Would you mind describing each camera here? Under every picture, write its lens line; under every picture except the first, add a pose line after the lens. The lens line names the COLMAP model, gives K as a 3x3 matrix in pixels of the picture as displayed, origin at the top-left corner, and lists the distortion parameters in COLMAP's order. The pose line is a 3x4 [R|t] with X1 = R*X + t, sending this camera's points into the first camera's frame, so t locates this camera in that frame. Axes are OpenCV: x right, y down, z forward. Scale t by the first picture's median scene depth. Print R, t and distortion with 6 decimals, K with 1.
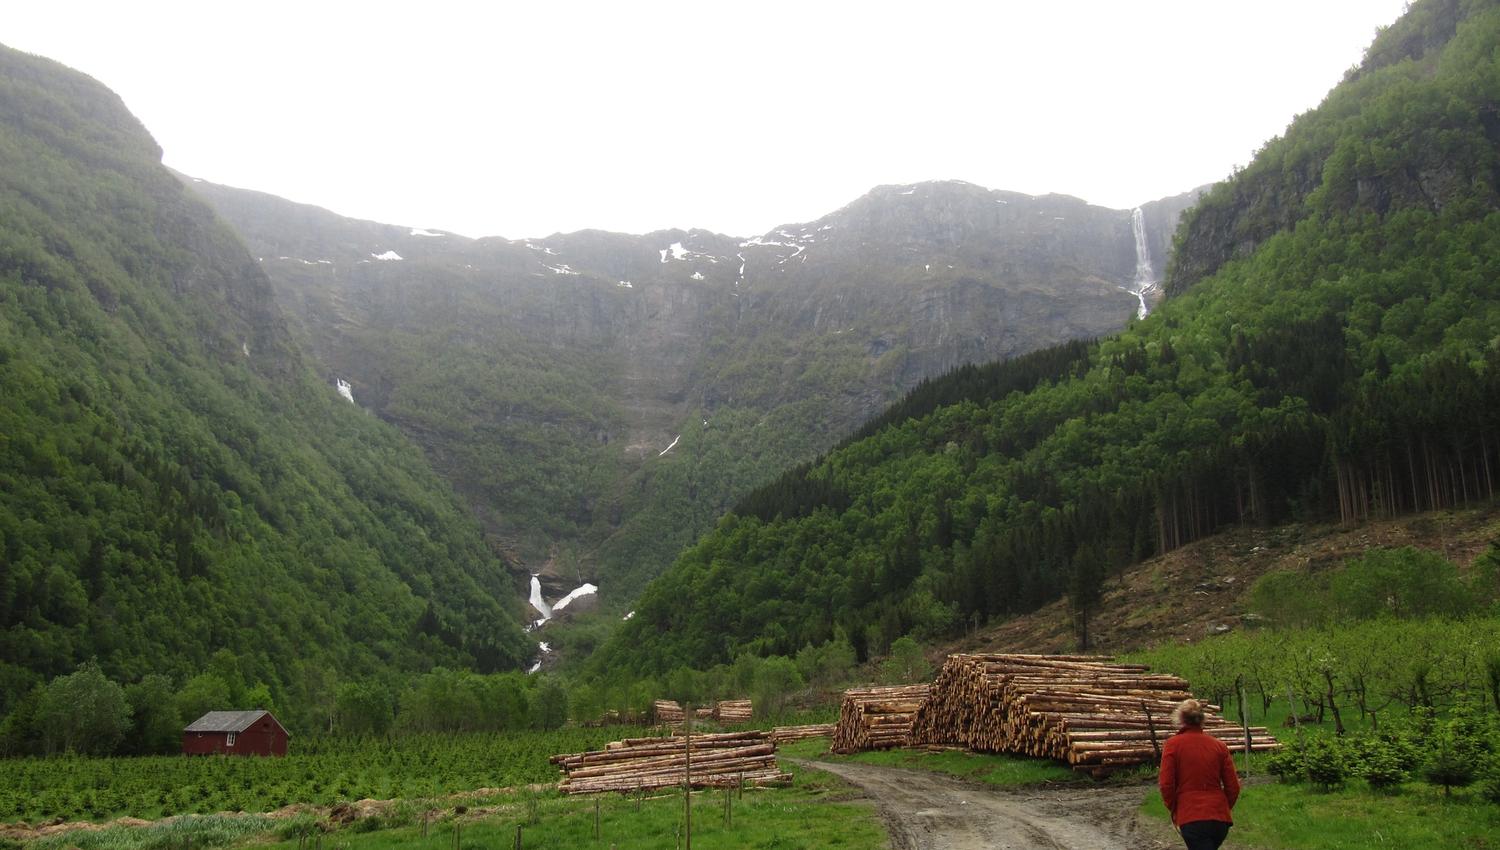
lens RADIAL K [[1334.0, 0, 781.5], [0, 1334.0, 438.6], [0, 0, 1]] dist [-0.060846, 0.043033]
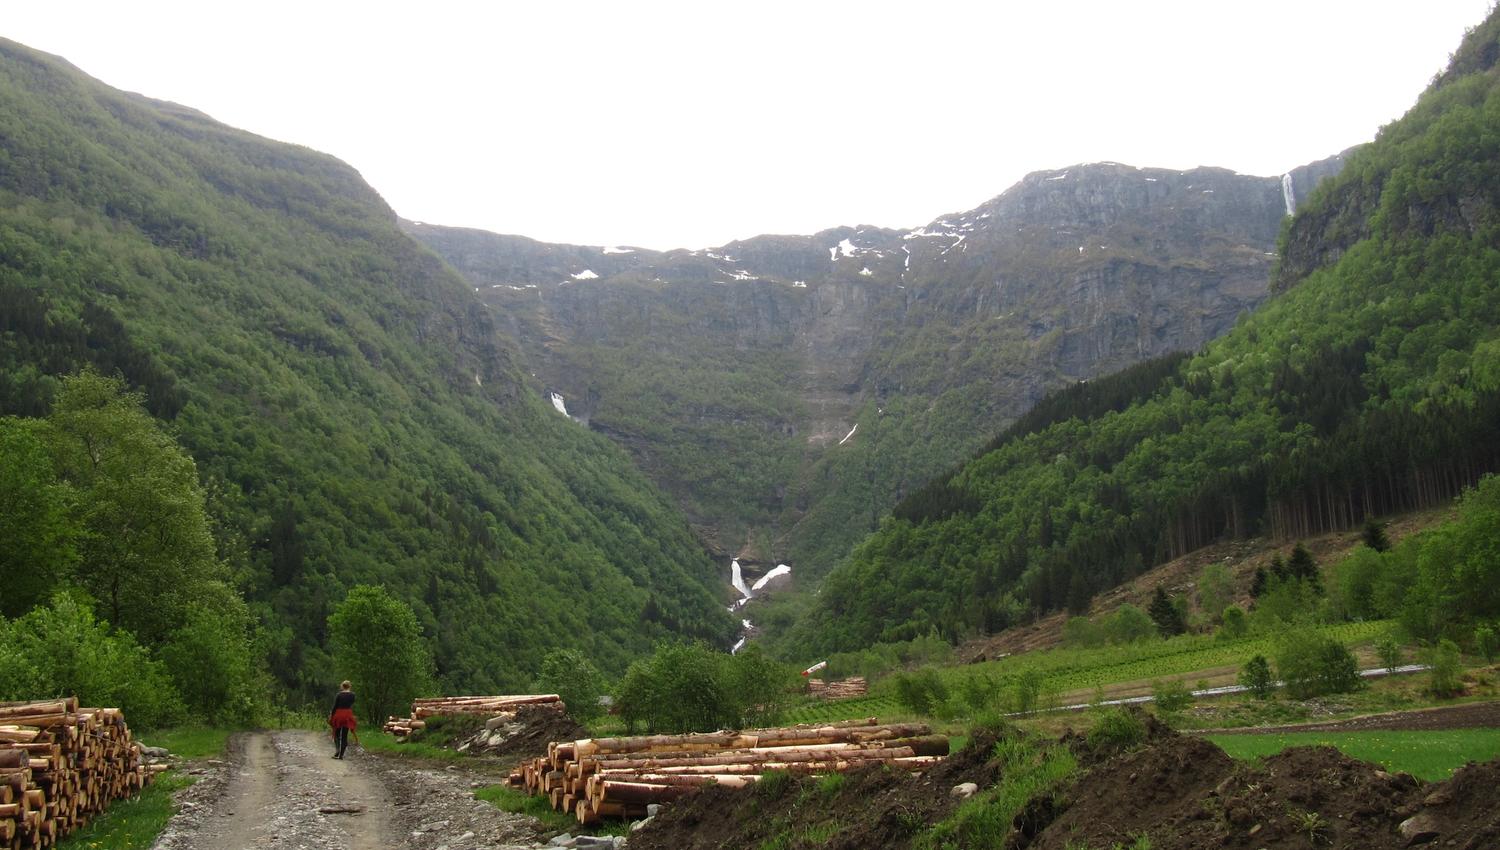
lens RADIAL K [[1334.0, 0, 750.9], [0, 1334.0, 457.1], [0, 0, 1]] dist [-0.060846, 0.043033]
pose [[0.984458, -0.057436, -0.165963, 0.025726], [0.064447, 0.997229, 0.037168, -0.030692], [0.163369, -0.047286, 0.985431, -0.134517]]
